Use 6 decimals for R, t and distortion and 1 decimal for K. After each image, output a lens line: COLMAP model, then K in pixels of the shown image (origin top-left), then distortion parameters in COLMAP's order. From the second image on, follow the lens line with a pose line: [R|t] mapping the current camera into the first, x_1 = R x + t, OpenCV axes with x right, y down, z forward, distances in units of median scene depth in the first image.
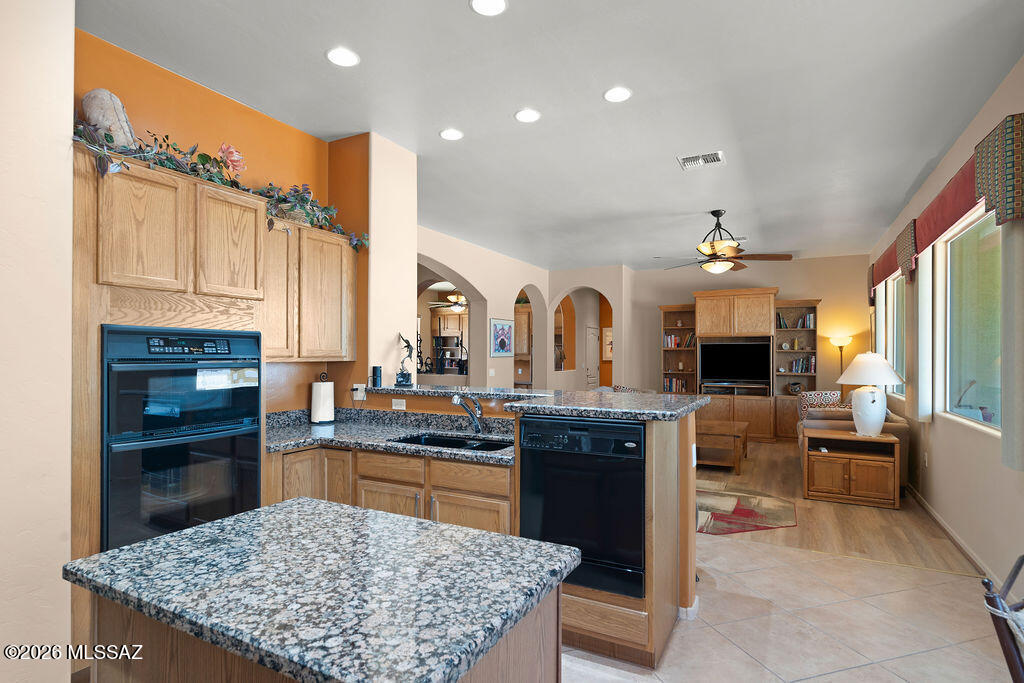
lens RADIAL K [[527.5, 0, 512.4], [0, 527.5, 354.5], [0, 0, 1]] dist [-0.000245, 0.000312]
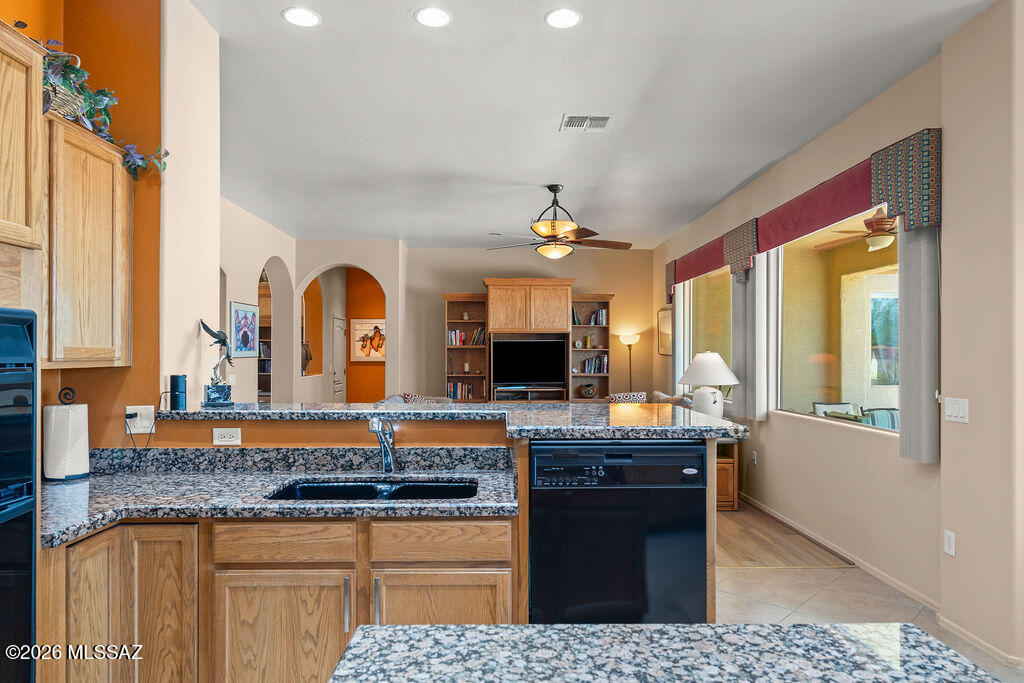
lens RADIAL K [[651.3, 0, 512.9], [0, 651.3, 353.4], [0, 0, 1]] dist [0.001585, 0.001446]
pose [[0.874176, -0.000991, 0.485608, -0.282429], [0.000913, 1.000000, 0.000397, -0.001781], [-0.485608, 0.000096, 0.874177, 0.172464]]
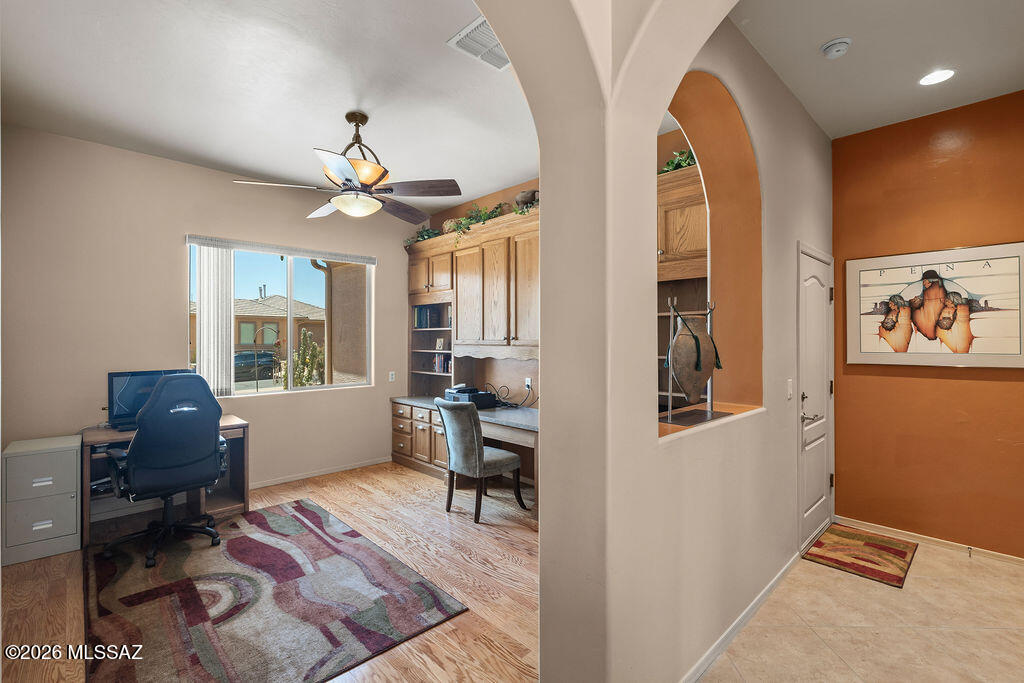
lens RADIAL K [[461.6, 0, 512.3], [0, 461.6, 334.4], [0, 0, 1]] dist [0.000425, -0.000272]
pose [[0.947708, -0.008565, -0.319025, 0.230293], [0.006332, 0.999948, -0.008034, -0.017630], [0.319077, 0.005594, 0.947712, 2.253984]]
